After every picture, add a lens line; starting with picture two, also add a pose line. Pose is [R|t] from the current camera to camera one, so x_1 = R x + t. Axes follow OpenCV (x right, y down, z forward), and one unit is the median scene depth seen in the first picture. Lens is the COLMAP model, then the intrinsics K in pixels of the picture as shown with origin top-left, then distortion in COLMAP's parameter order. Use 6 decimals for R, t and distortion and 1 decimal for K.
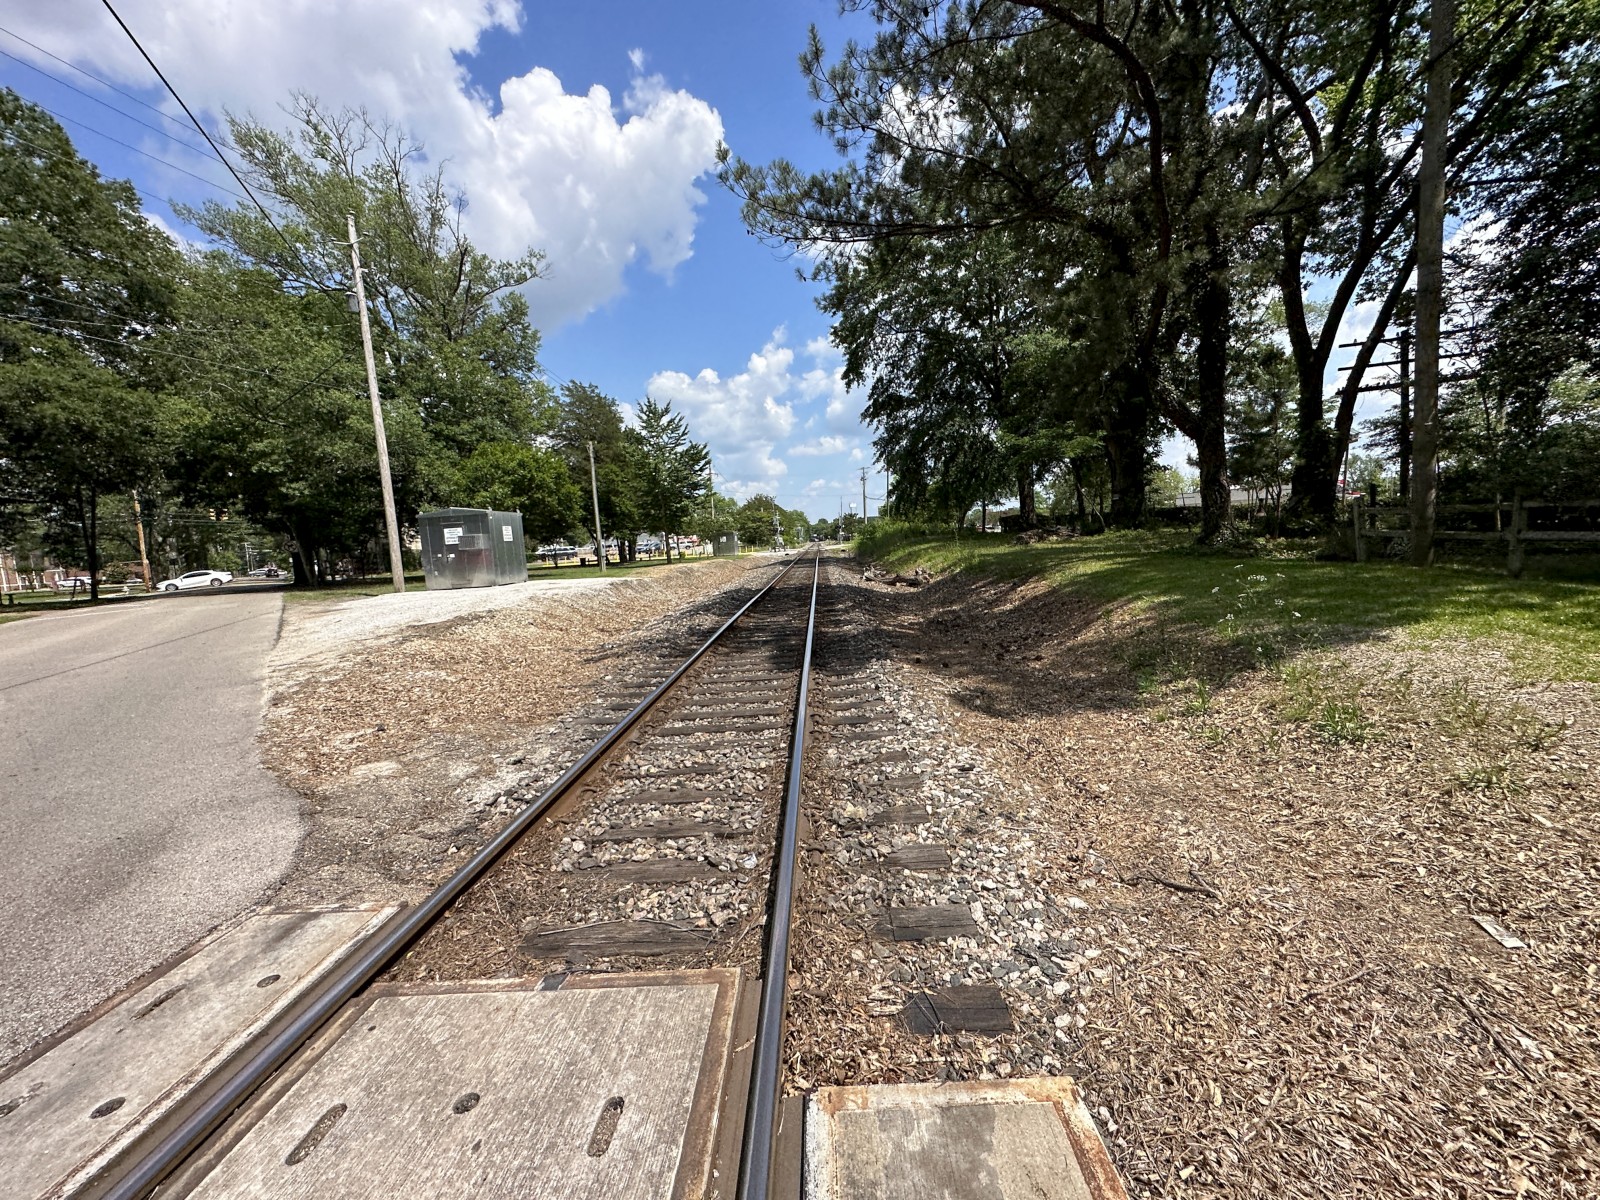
lens RADIAL K [[638.4, 0, 783.5], [0, 638.4, 605.4], [0, 0, 1]] dist [0.000509, 0.000111]
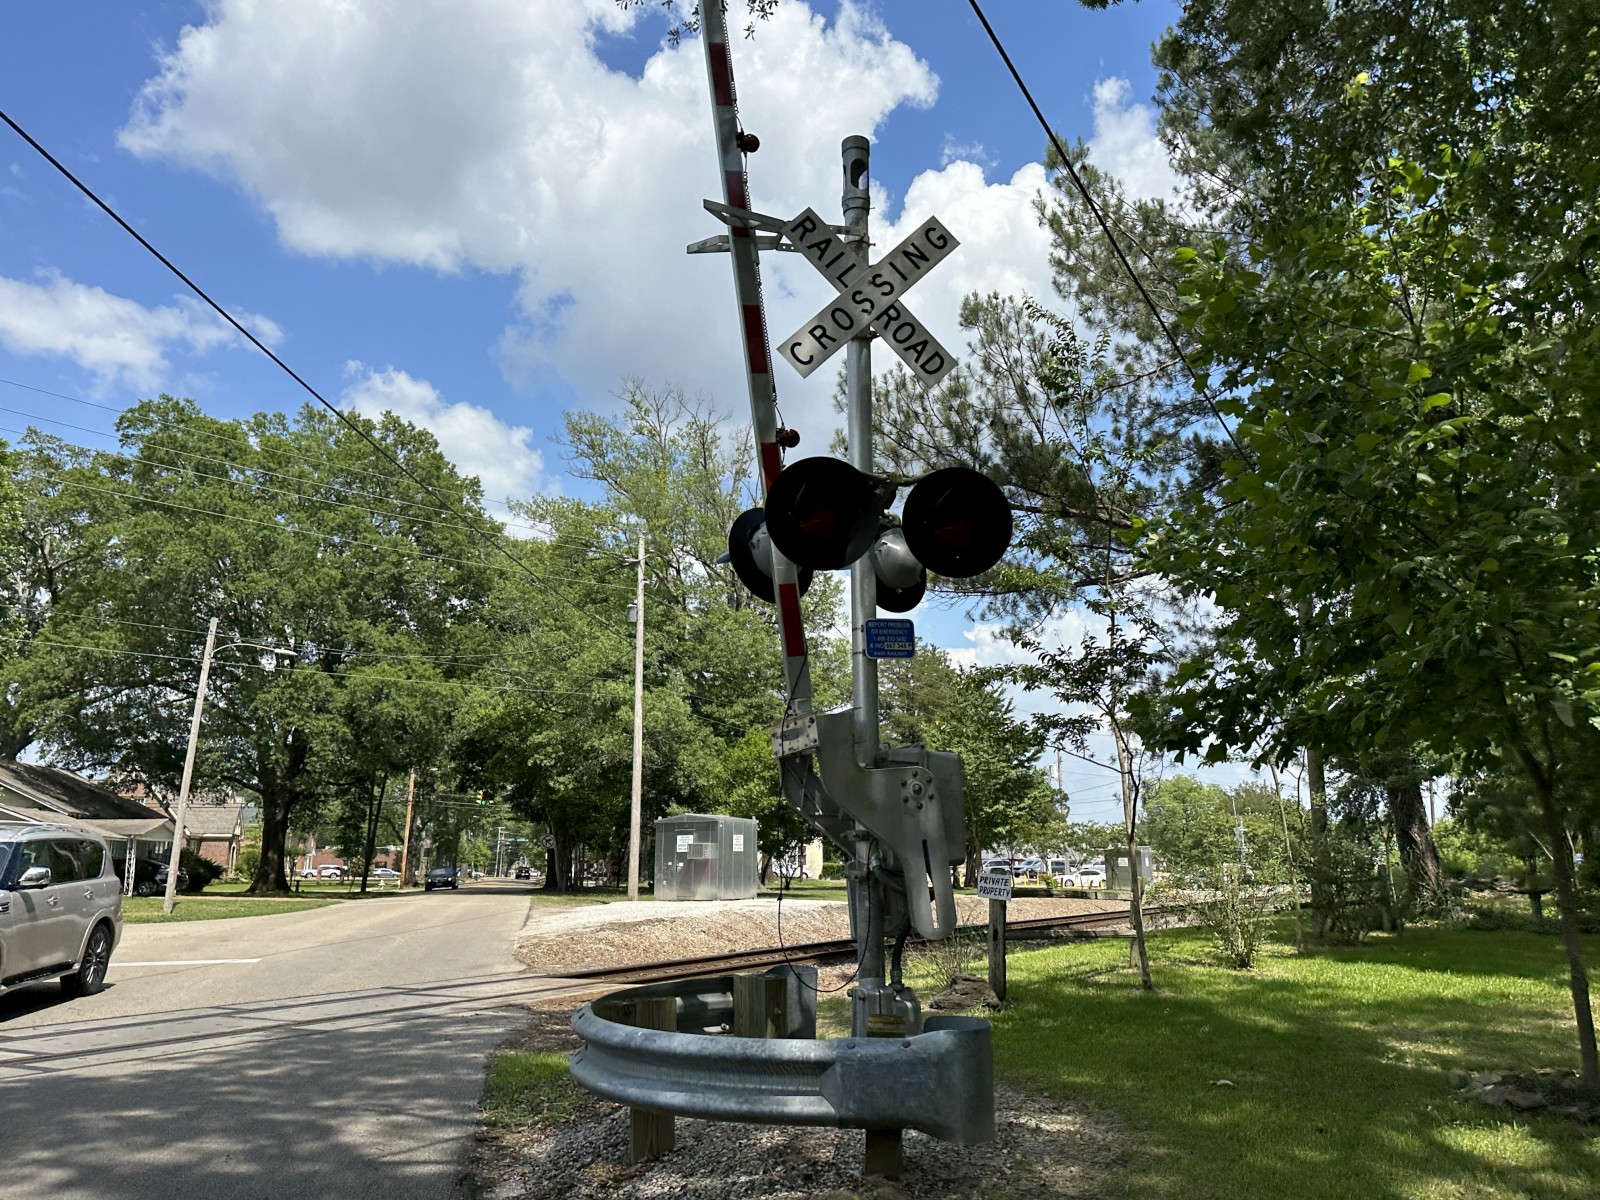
lens RADIAL K [[1171.8, 0, 801.7], [0, 1171.8, 597.6], [0, 0, 1]] dist [0.129562, -0.197576]
pose [[0.898922, -0.040011, -0.436279, 0.300131], [-0.096084, 0.953572, -0.285426, 0.019397], [0.427443, 0.298495, 0.853342, -0.384362]]
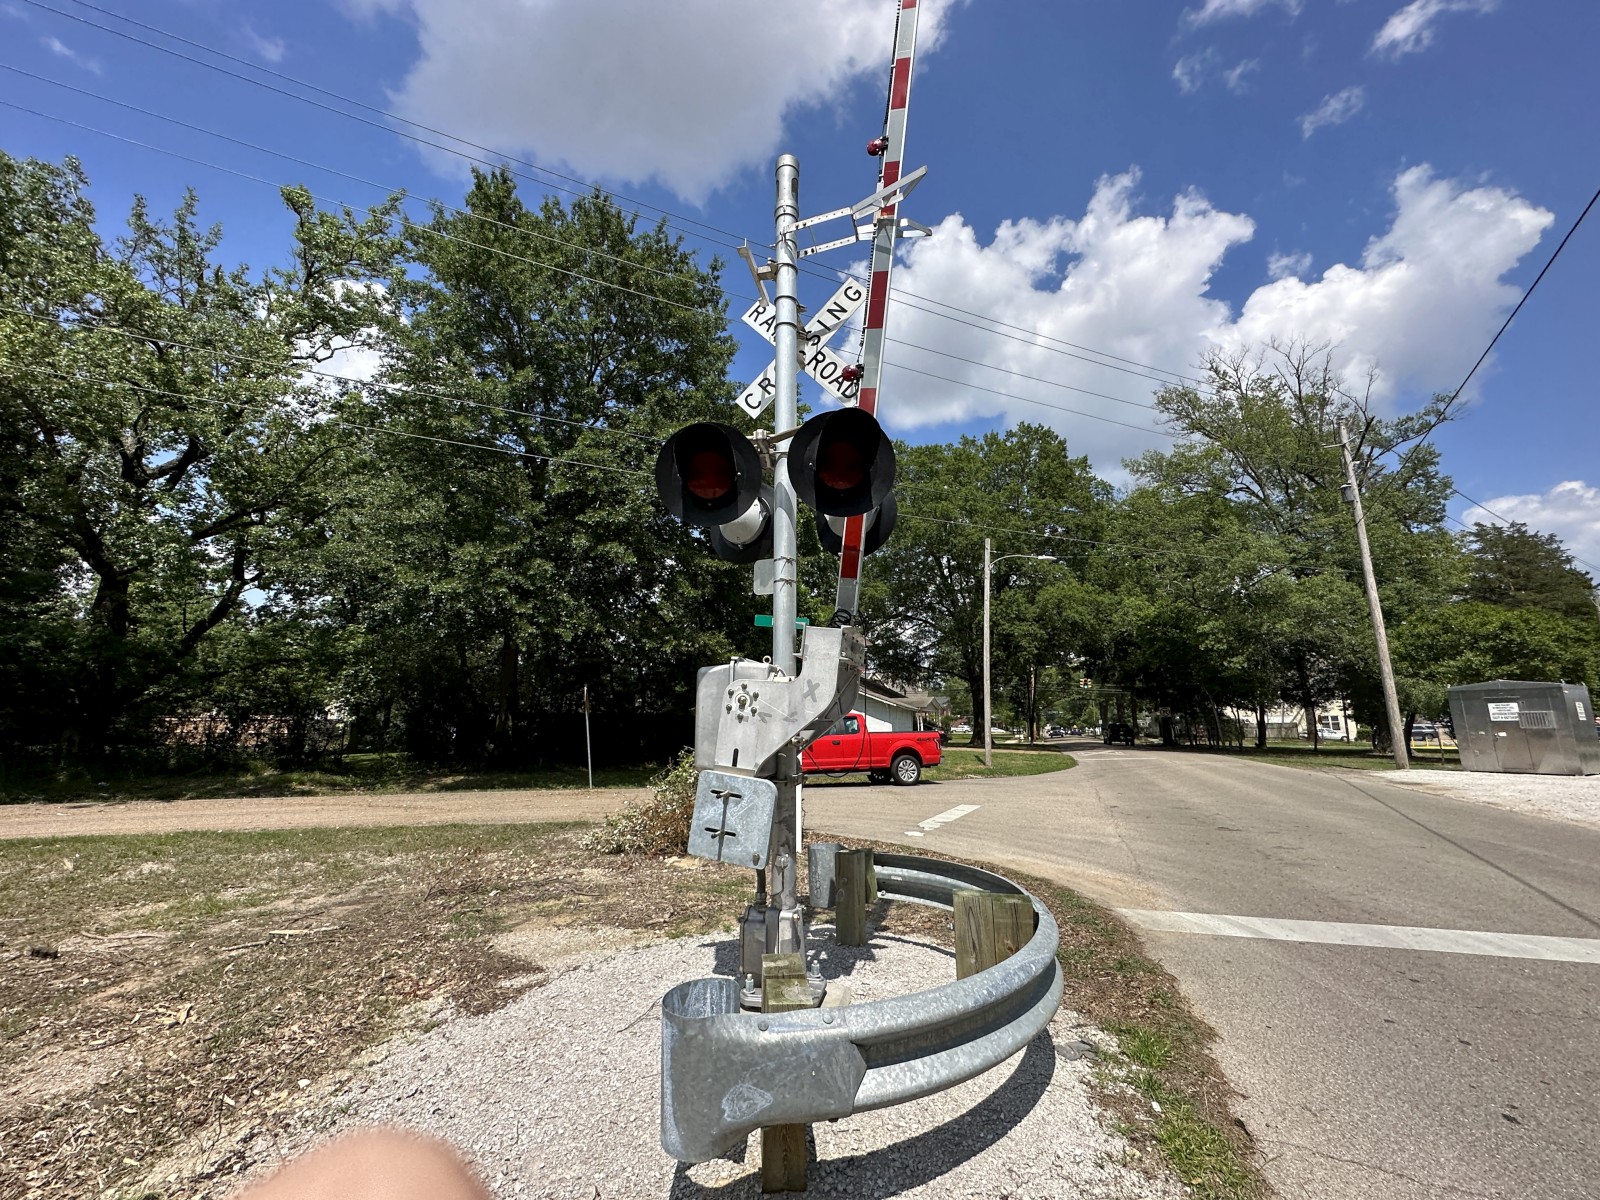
lens RADIAL K [[637.9, 0, 809.9], [0, 637.9, 599.3], [0, 0, 1]] dist [-0.010895, 0.000045]
pose [[0.526854, -0.105679, -0.843360, -0.188122], [-0.123681, 0.972147, -0.199081, 0.022371], [0.840909, 0.209194, 0.499109, -0.194991]]
